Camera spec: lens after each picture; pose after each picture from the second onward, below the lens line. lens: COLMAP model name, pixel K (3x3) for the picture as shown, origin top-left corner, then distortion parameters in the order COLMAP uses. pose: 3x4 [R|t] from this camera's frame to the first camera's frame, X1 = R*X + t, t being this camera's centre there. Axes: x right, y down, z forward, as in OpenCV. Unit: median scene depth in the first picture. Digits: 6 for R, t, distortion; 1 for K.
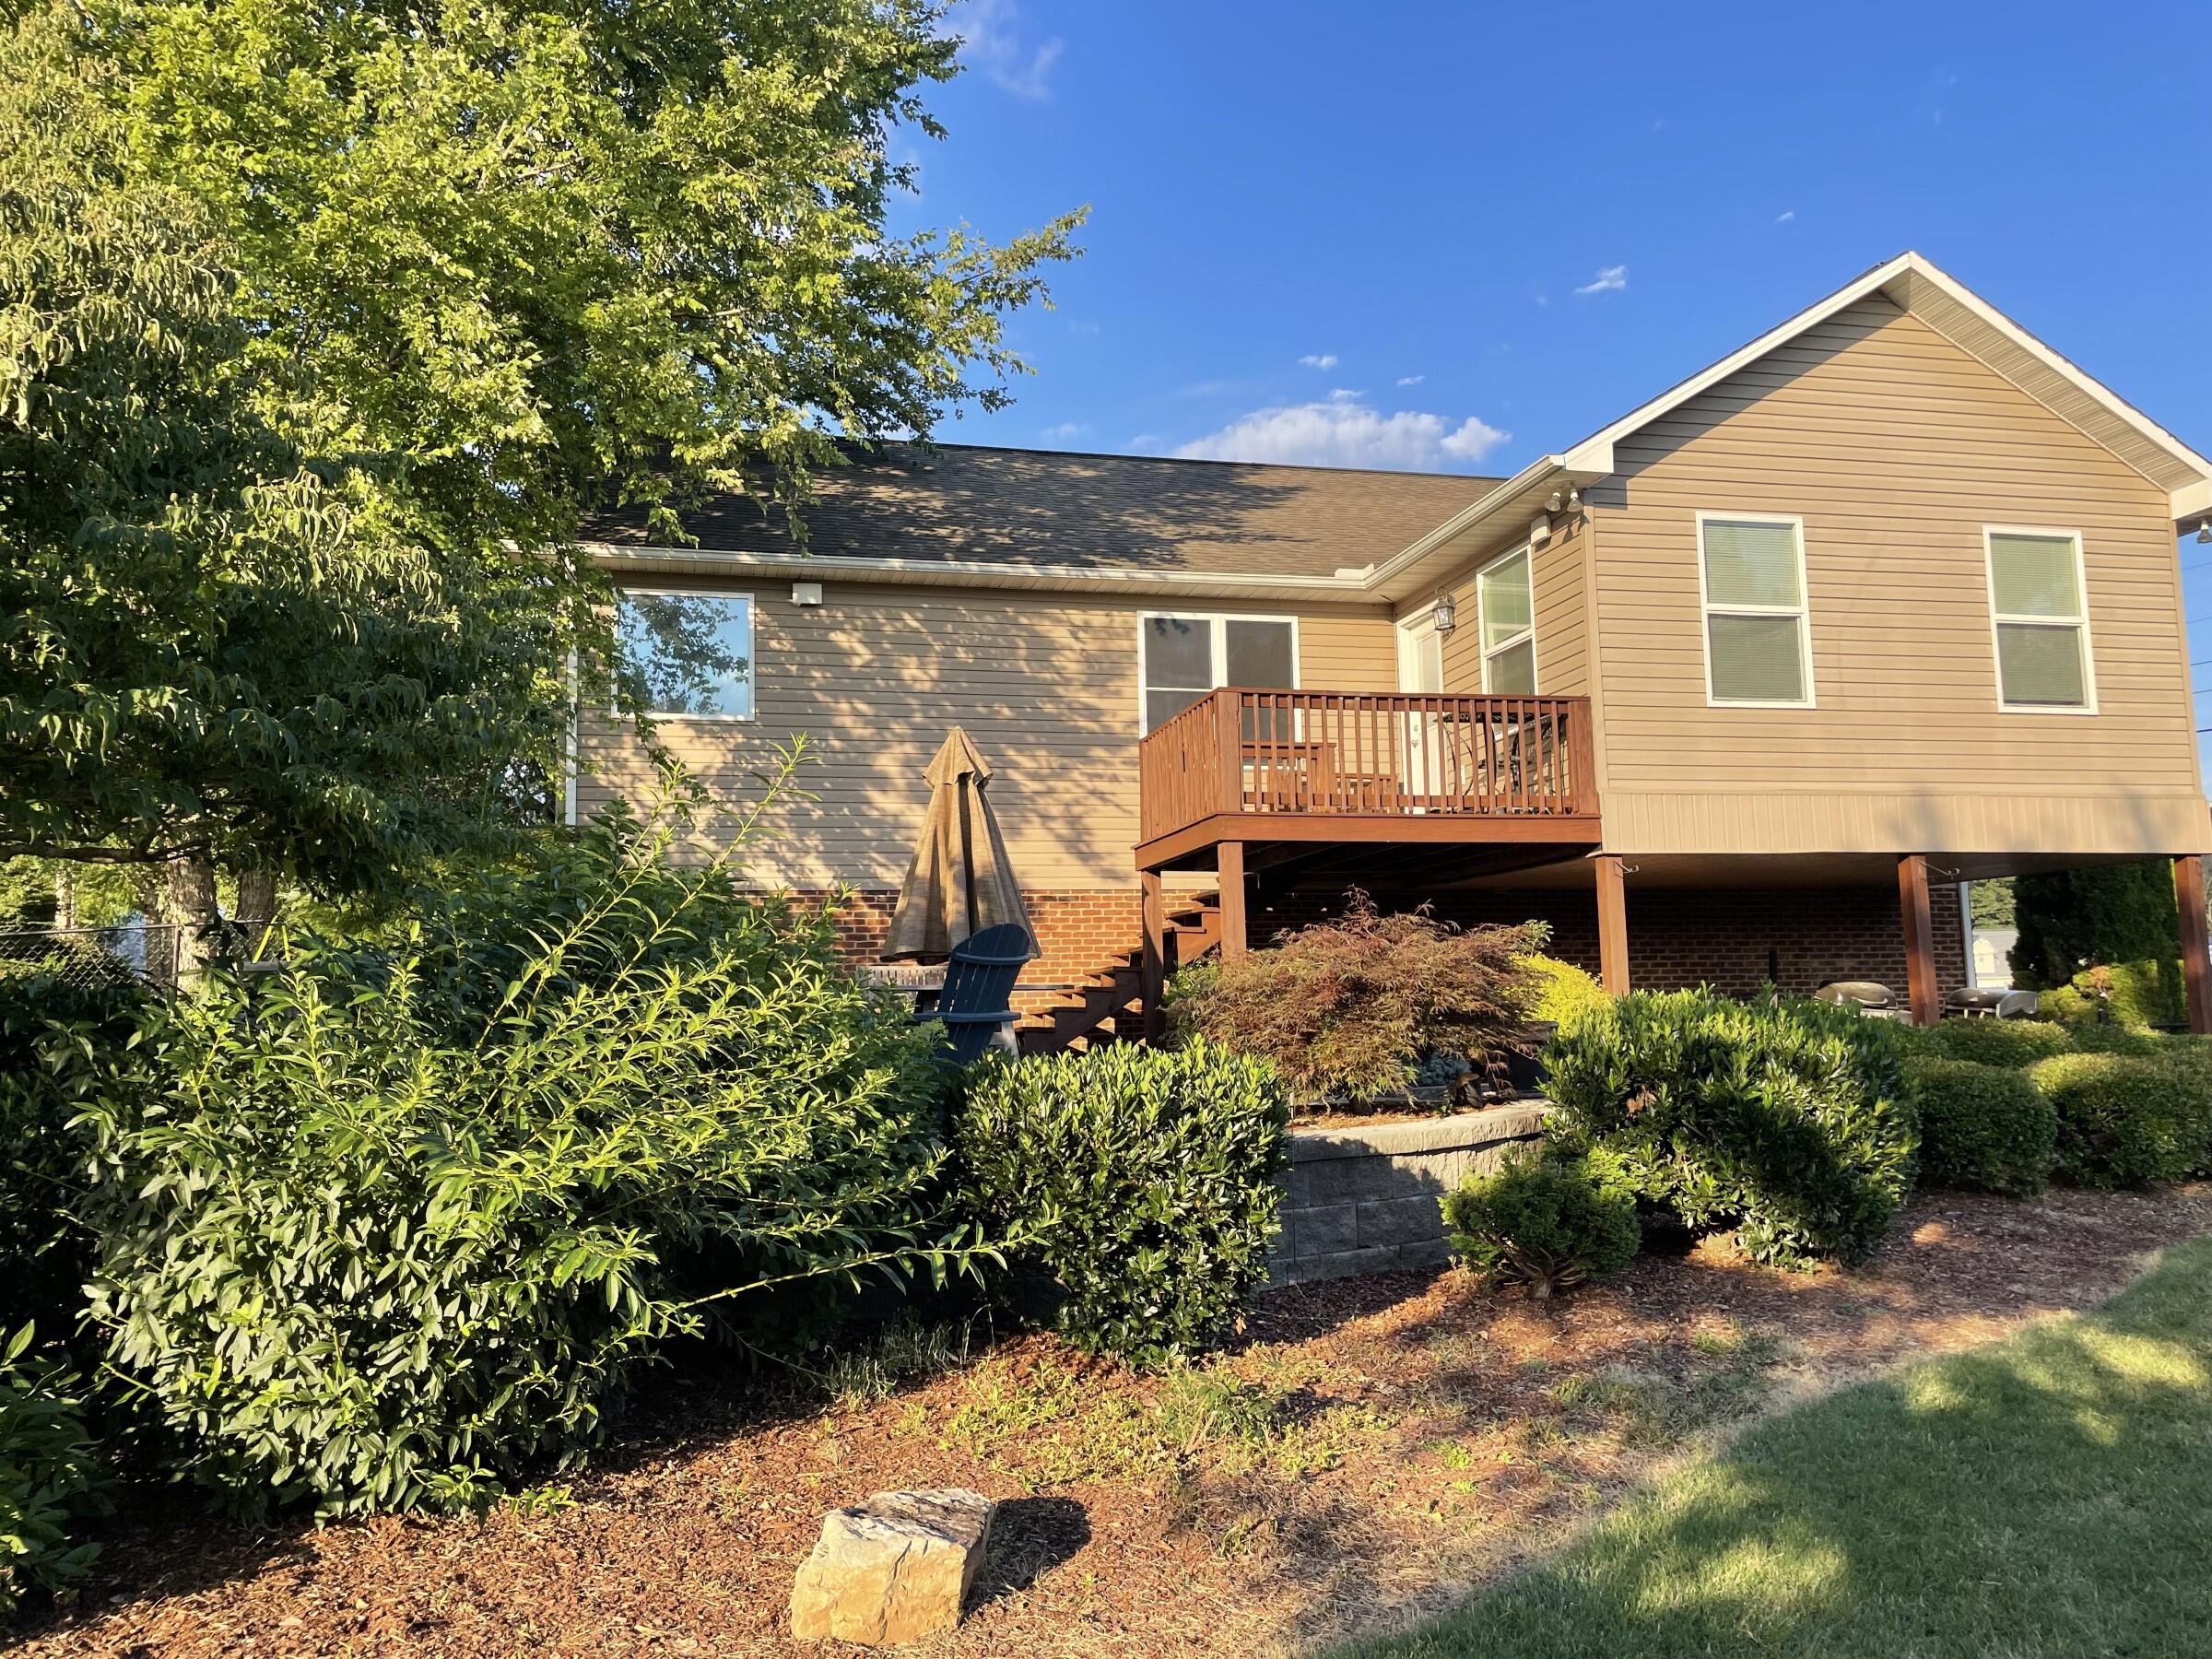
lens RADIAL K [[1682.4, 0, 1104.1], [0, 1682.4, 829.8], [0, 0, 1]] dist [-0.000717, -0.005868]
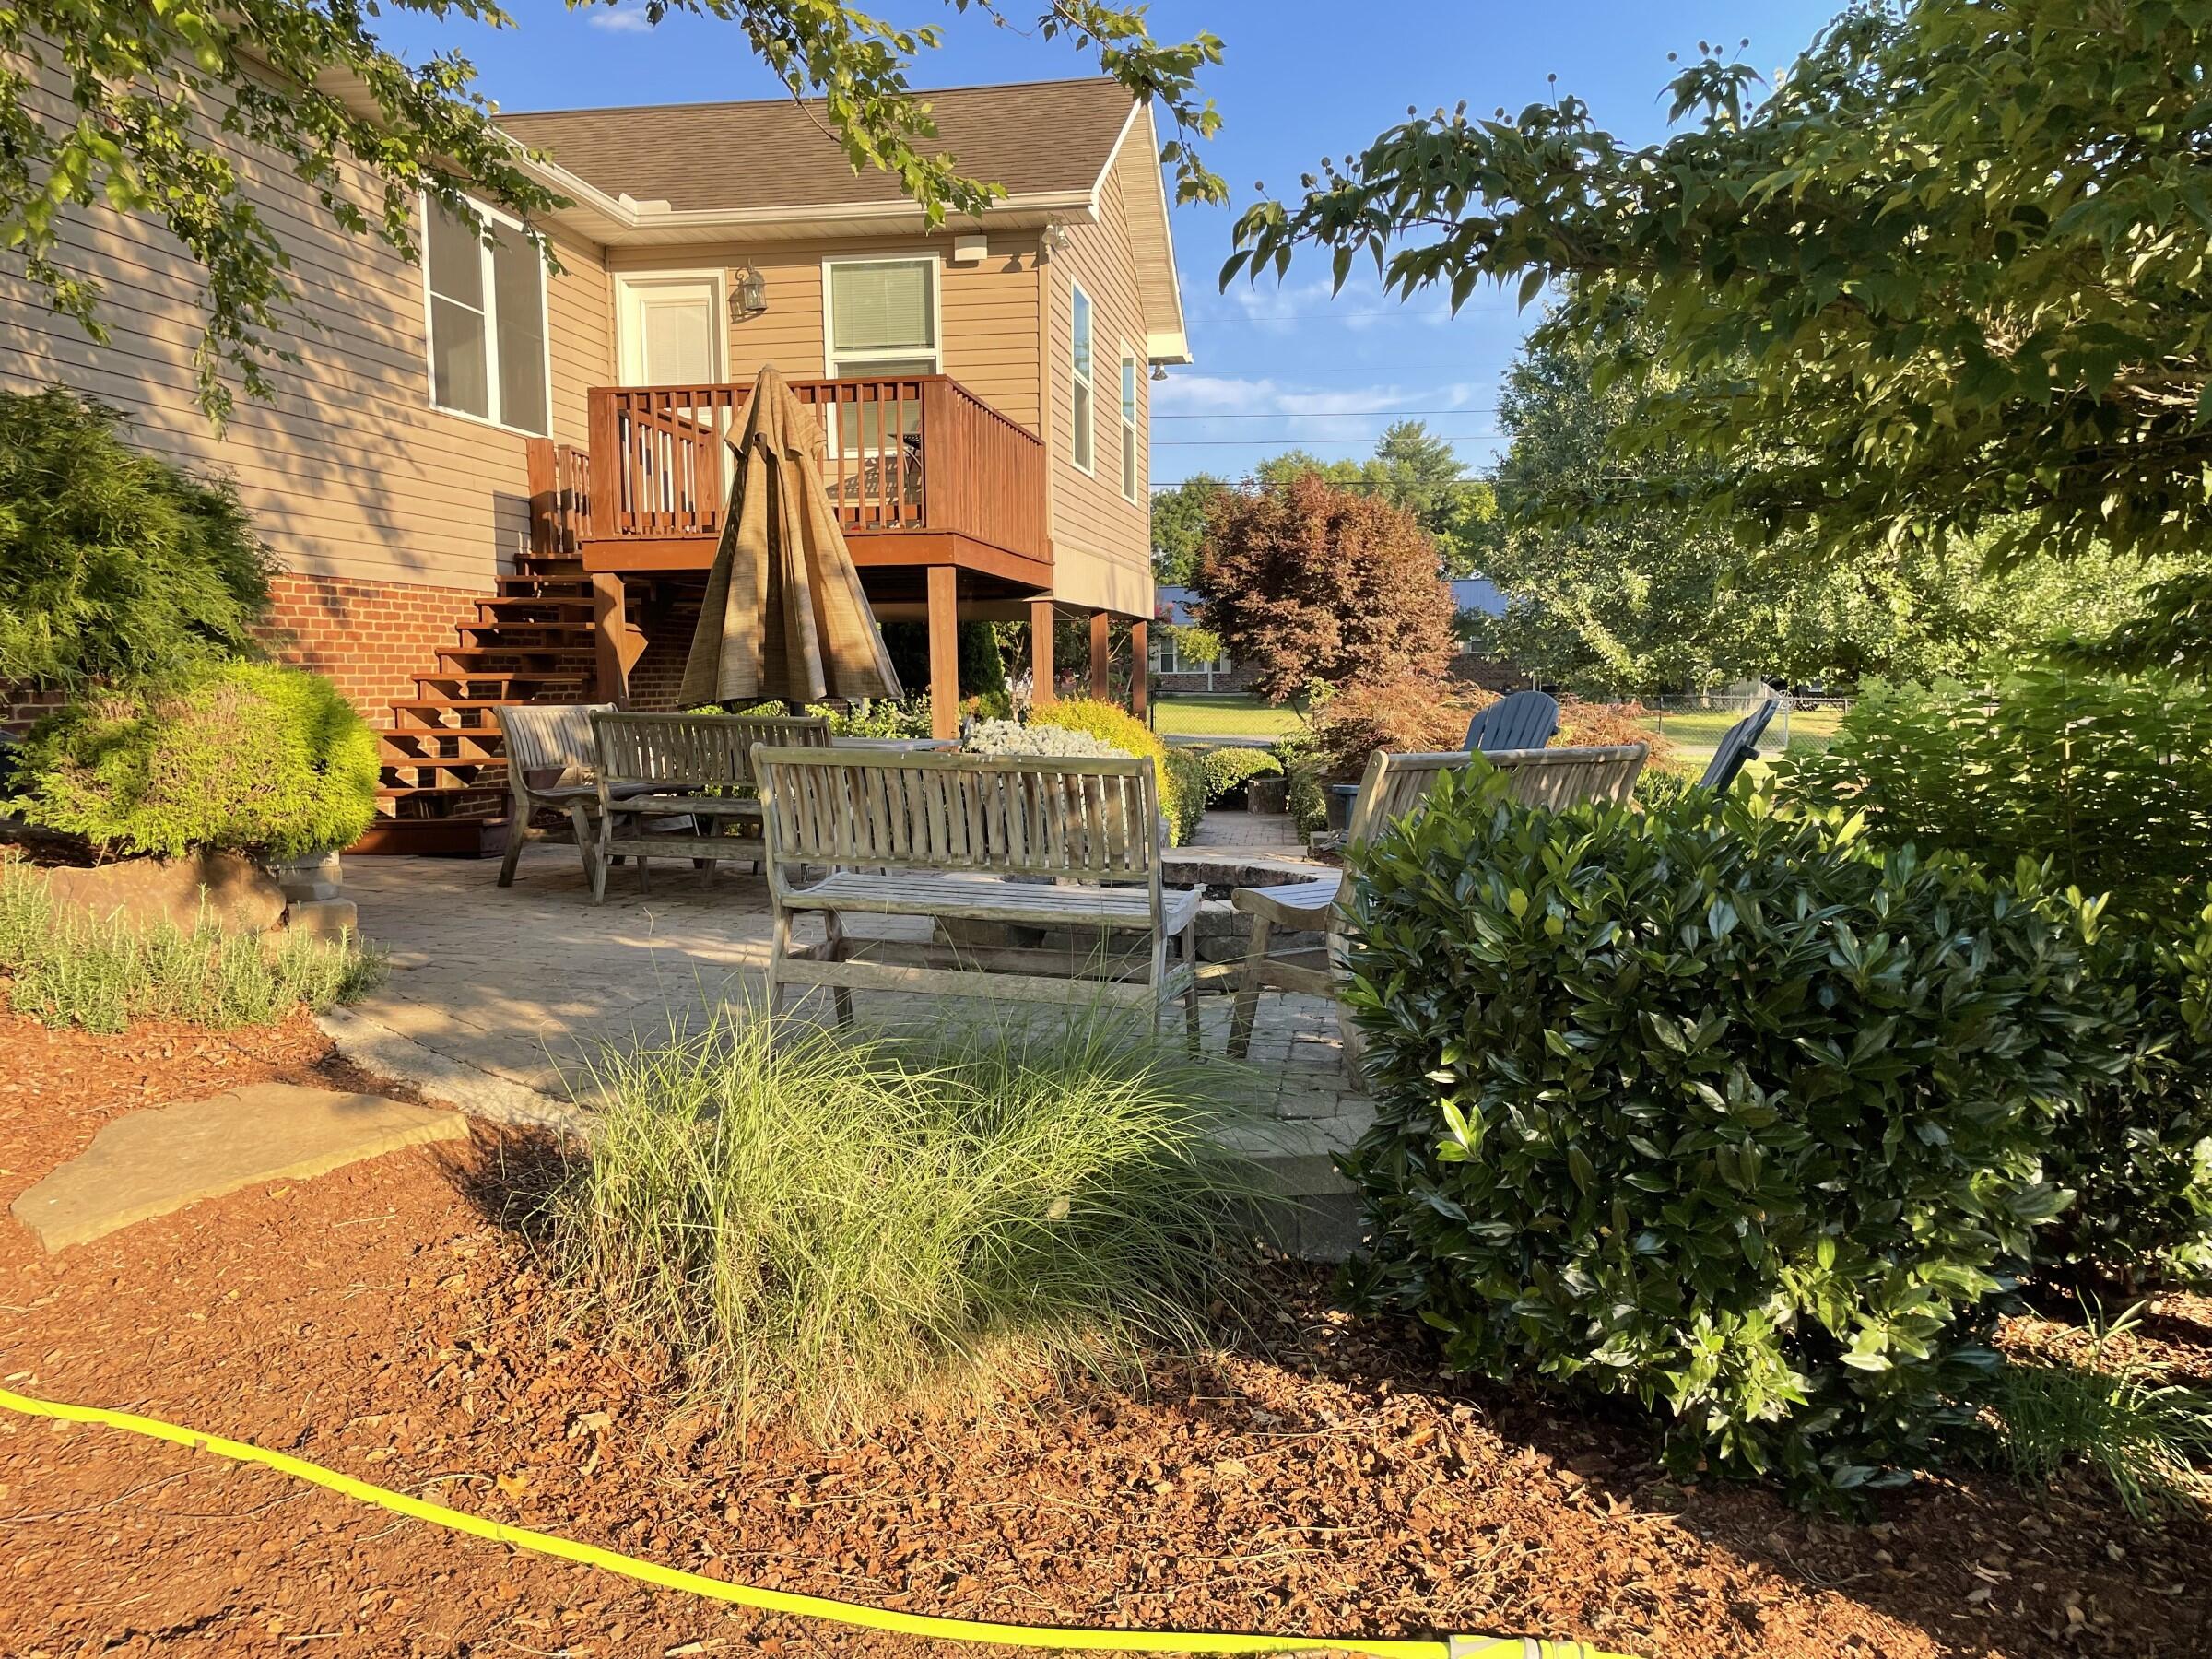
lens RADIAL K [[1682.4, 0, 1108.9], [0, 1682.4, 829.2], [0, 0, 1]] dist [-0.000717, -0.005868]
pose [[0.369084, -0.069385, 0.926802, -0.540067], [-0.107391, 0.987346, 0.116684, 0.023928], [-0.923171, -0.142597, 0.356963, 0.472123]]
